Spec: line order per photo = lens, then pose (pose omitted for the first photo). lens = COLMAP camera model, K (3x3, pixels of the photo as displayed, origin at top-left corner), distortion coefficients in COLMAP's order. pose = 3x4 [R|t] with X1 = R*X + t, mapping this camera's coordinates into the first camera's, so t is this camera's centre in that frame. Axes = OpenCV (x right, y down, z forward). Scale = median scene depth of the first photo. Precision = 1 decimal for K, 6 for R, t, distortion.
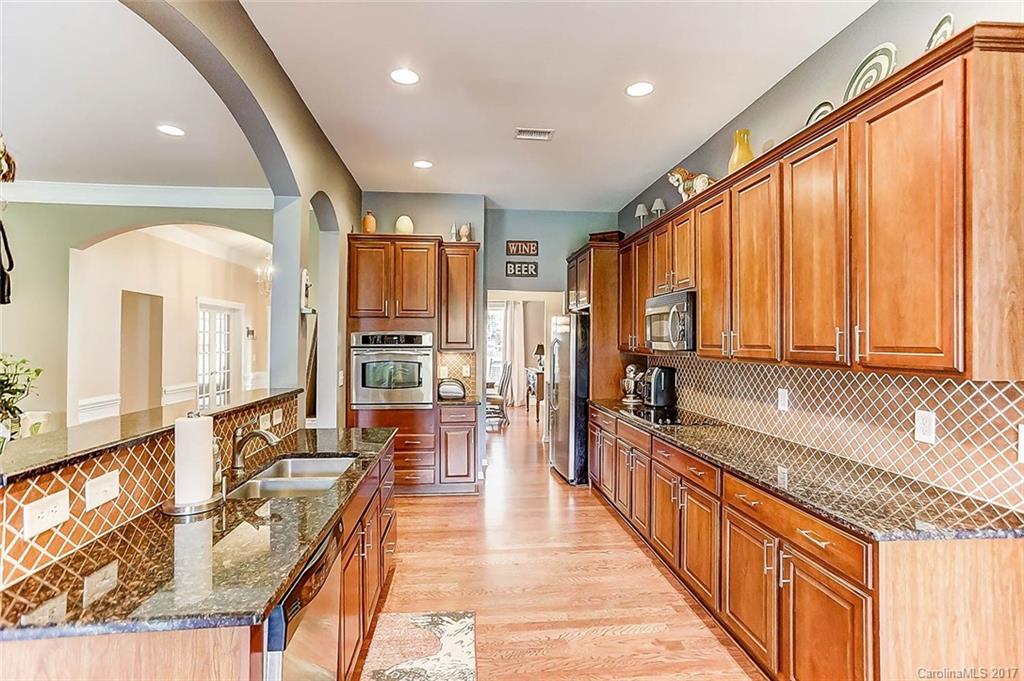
lens RADIAL K [[494.2, 0, 508.1], [0, 494.2, 336.1], [0, 0, 1]] dist [-0.054908, 0.030888]
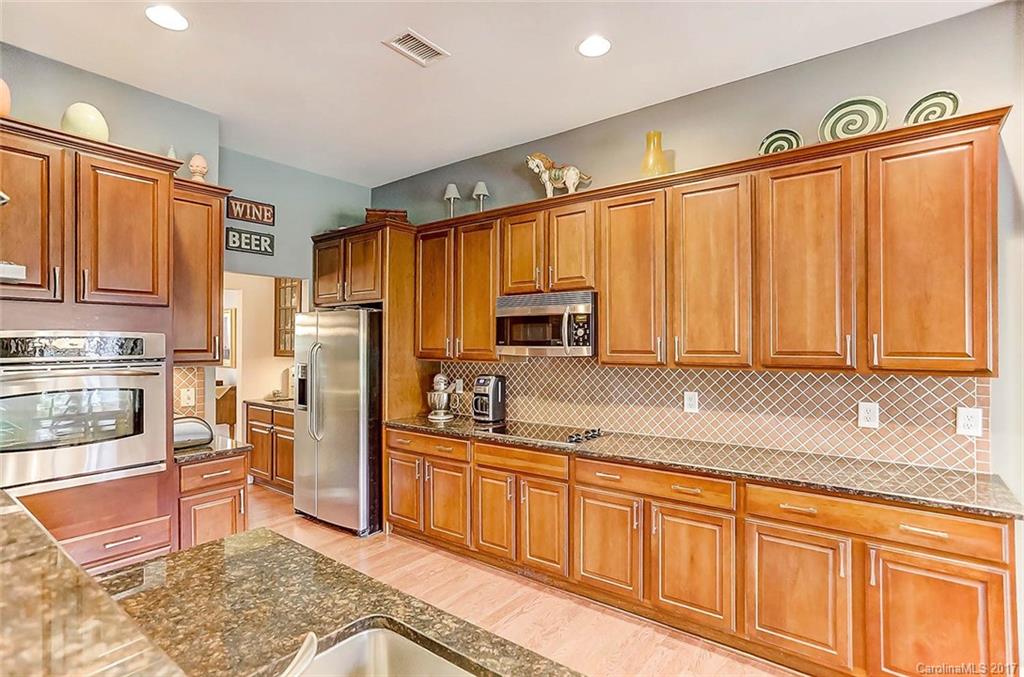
lens RADIAL K [[507.4, 0, 508.1], [0, 507.4, 340.6], [0, 0, 1]] dist [-0.049676, 0.033691]
pose [[0.688118, -0.002272, 0.725595, -0.452979], [-0.002581, 0.999981, 0.005579, -0.005821], [-0.725594, -0.005712, 0.688100, 0.505138]]
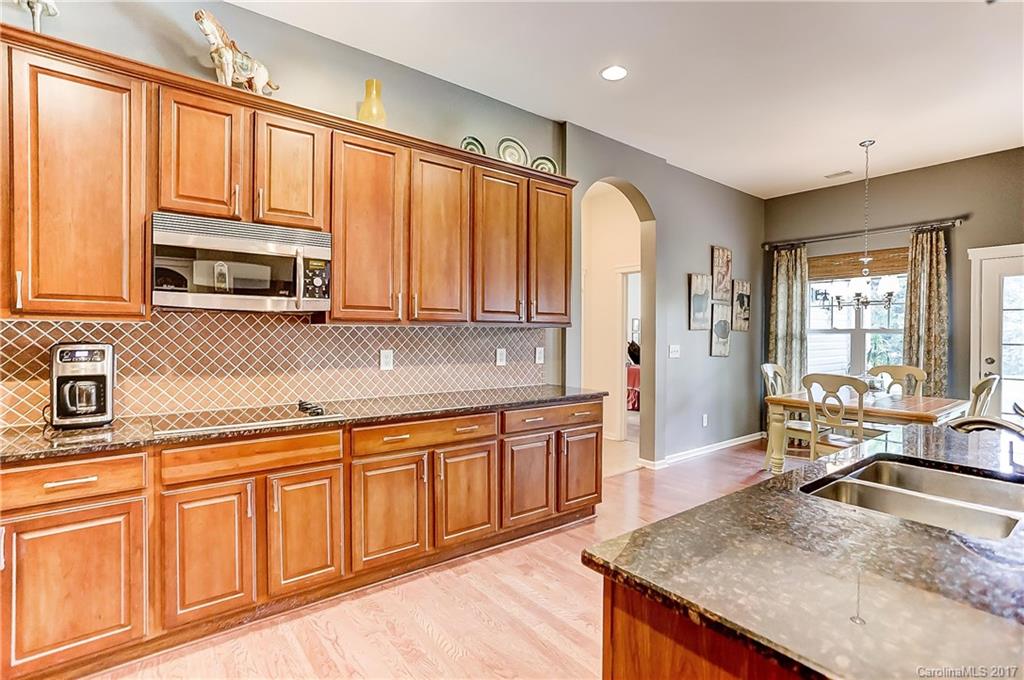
lens RADIAL K [[494.2, 0, 508.1], [0, 494.2, 335.6], [0, 0, 1]] dist [-0.054908, 0.030888]
pose [[-0.532153, -0.012170, 0.846561, -0.464339], [-0.016711, 0.999853, 0.003869, 0.063134], [-0.846483, -0.012088, -0.532278, 1.258654]]
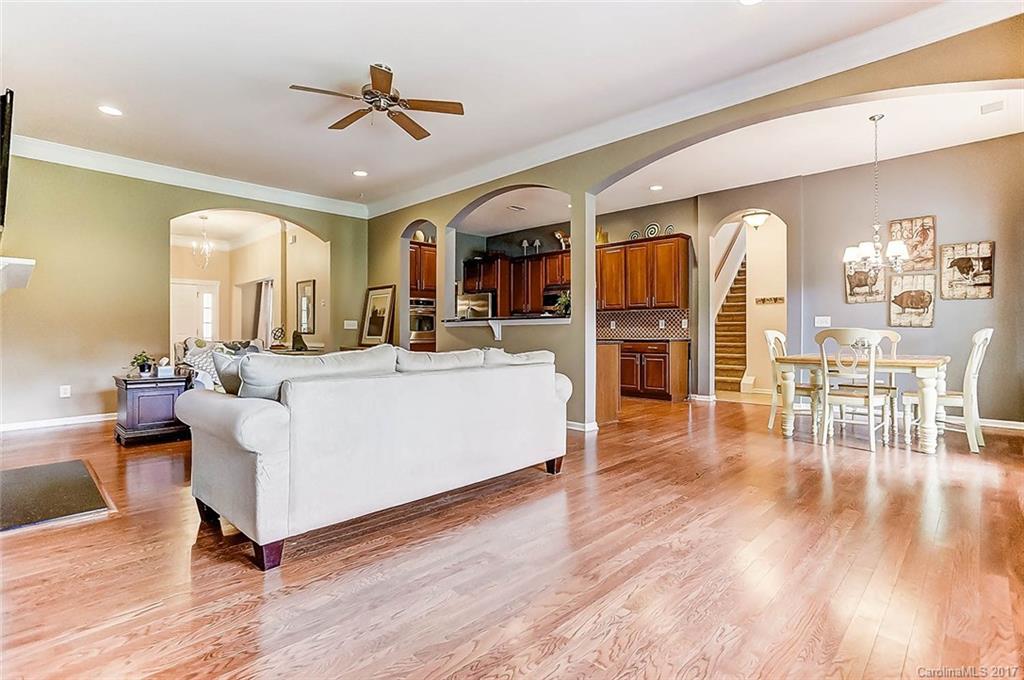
lens RADIAL K [[494.2, 0, 508.1], [0, 494.2, 335.6], [0, 0, 1]] dist [-0.054908, 0.030888]
pose [[0.769867, -0.007821, 0.638157, -1.650802], [-0.001568, 0.999899, 0.014146, 0.143561], [-0.638203, -0.011891, 0.769776, -0.791708]]
